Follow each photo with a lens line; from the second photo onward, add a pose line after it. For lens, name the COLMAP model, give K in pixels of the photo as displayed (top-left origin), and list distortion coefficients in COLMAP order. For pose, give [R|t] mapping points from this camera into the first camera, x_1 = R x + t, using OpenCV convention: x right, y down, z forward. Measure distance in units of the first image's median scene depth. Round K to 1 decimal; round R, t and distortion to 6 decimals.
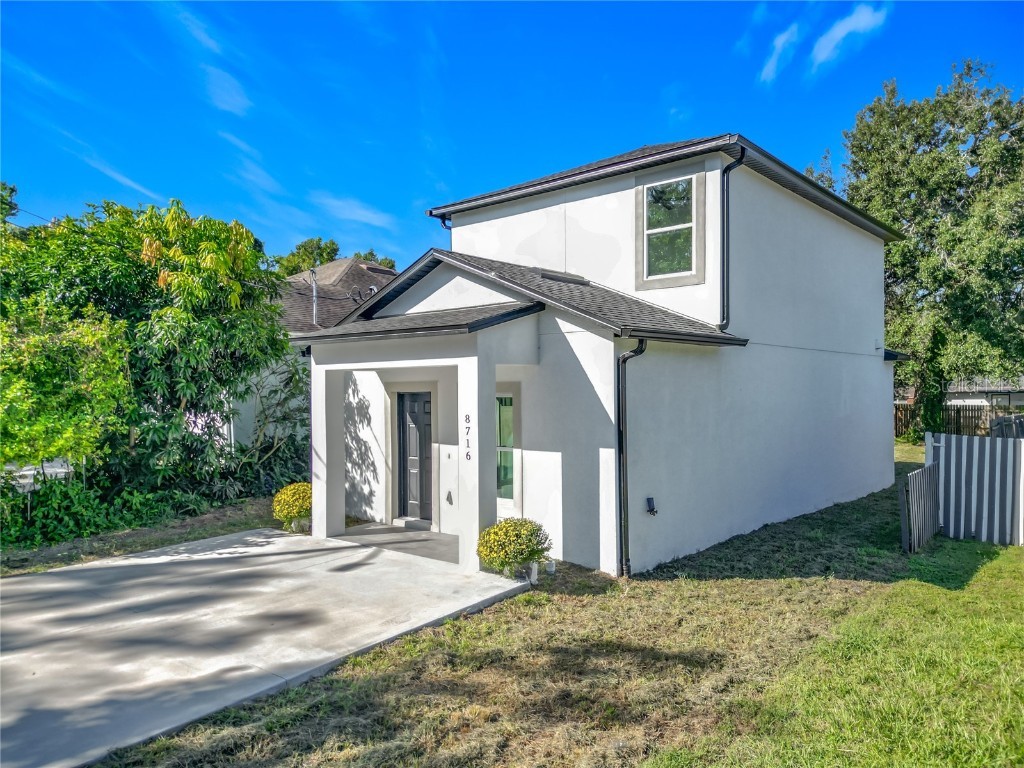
lens RADIAL K [[744.6, 0, 514.7], [0, 744.6, 397.1], [0, 0, 1]] dist [0.055834, -0.053862]
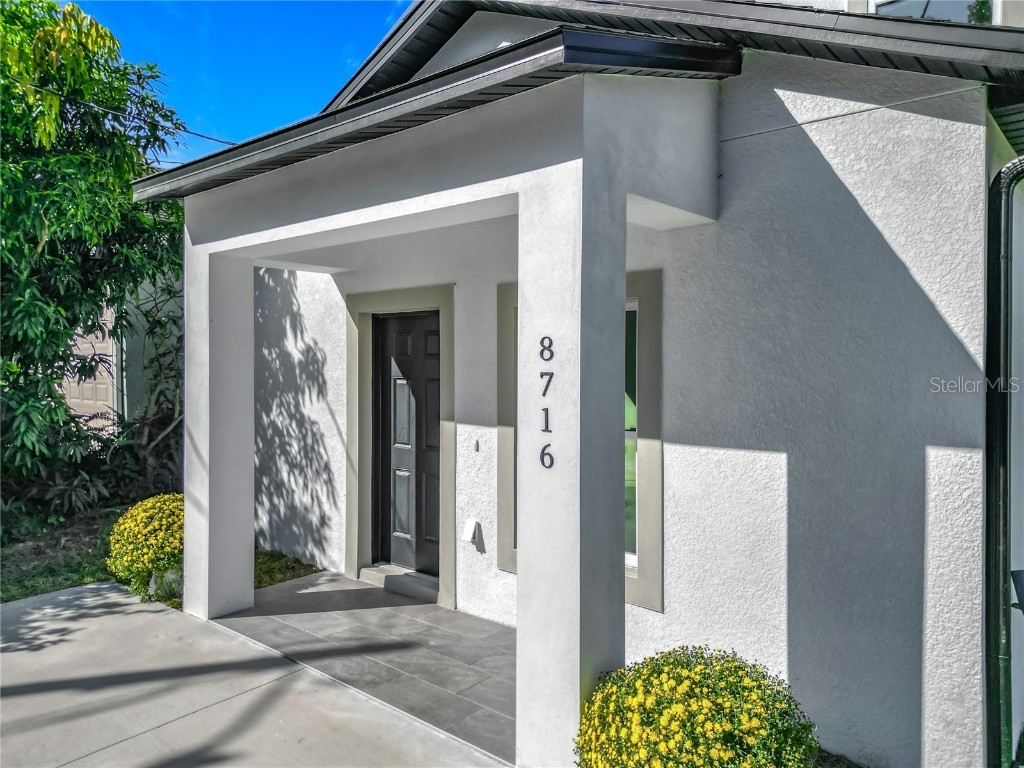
lens RADIAL K [[751.9, 0, 512.3], [0, 751.9, 373.0], [0, 0, 1]] dist [0.080655, -0.000699]
pose [[0.999817, 0.012549, -0.014449, -0.058134], [-0.012480, 0.999910, 0.004860, 0.030419], [0.014509, -0.004678, 0.999884, 0.512544]]
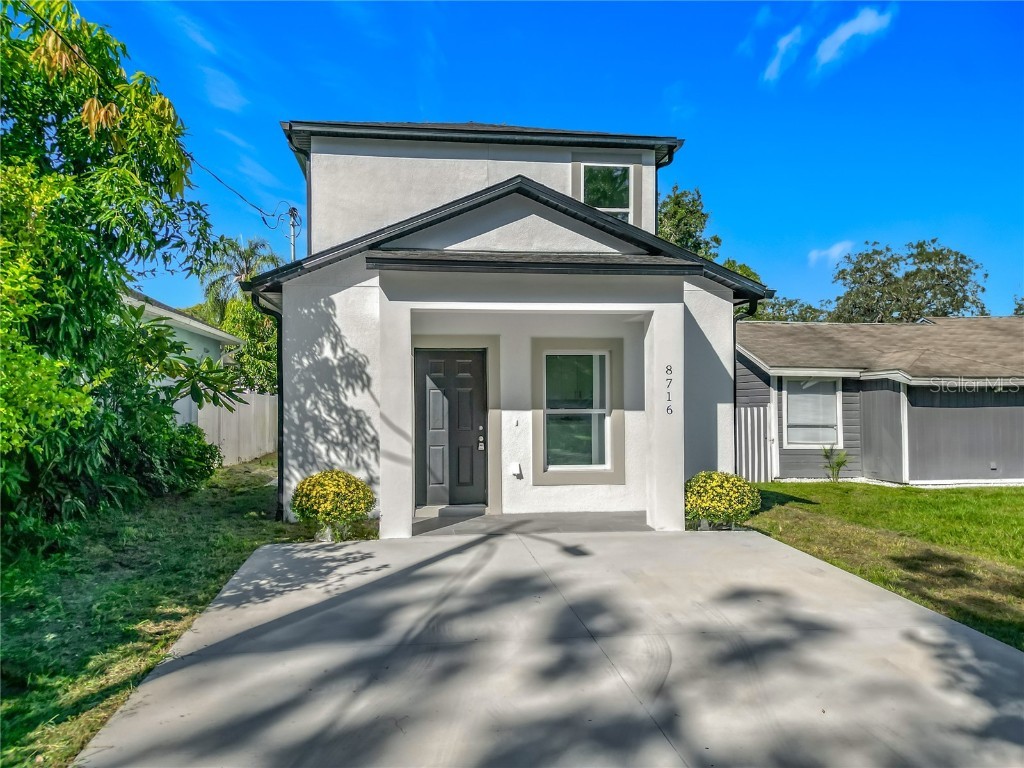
lens RADIAL K [[731.1, 0, 507.5], [0, 731.1, 389.1], [0, 0, 1]] dist [0.055648, -0.060503]
pose [[0.665050, 0.012257, 0.746698, -0.694718], [0.006007, 0.999745, -0.021761, 0.056410], [-0.746774, 0.018958, 0.664807, 0.426902]]
